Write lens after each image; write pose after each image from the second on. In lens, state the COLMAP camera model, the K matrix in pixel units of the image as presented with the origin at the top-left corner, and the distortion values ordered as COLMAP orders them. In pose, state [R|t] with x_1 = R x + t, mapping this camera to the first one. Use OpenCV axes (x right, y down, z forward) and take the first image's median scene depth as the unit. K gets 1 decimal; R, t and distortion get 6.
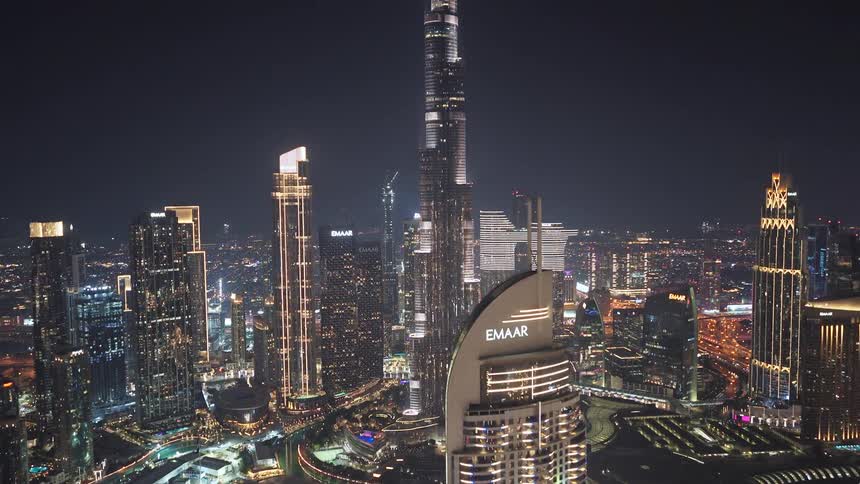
lens RADIAL K [[734.7, 0, 429.7], [0, 734.7, 250.5], [0, 0, 1]] dist [-0.015785, 0.052761]
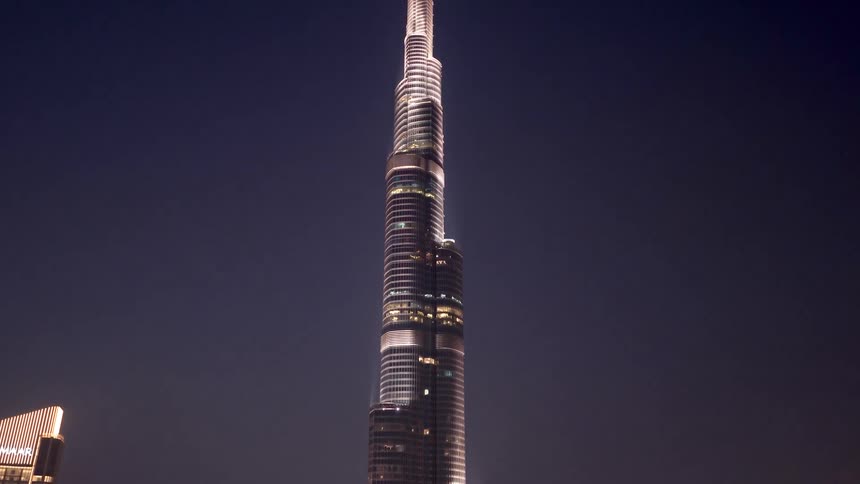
lens RADIAL K [[734.7, 0, 430.3], [0, 734.7, 247.5], [0, 0, 1]] dist [-0.015785, 0.052761]
pose [[0.932021, 0.158993, 0.325665, -0.124388], [0.017976, 0.877237, -0.479721, -0.006723], [-0.361958, 0.452964, 0.814745, 0.509260]]
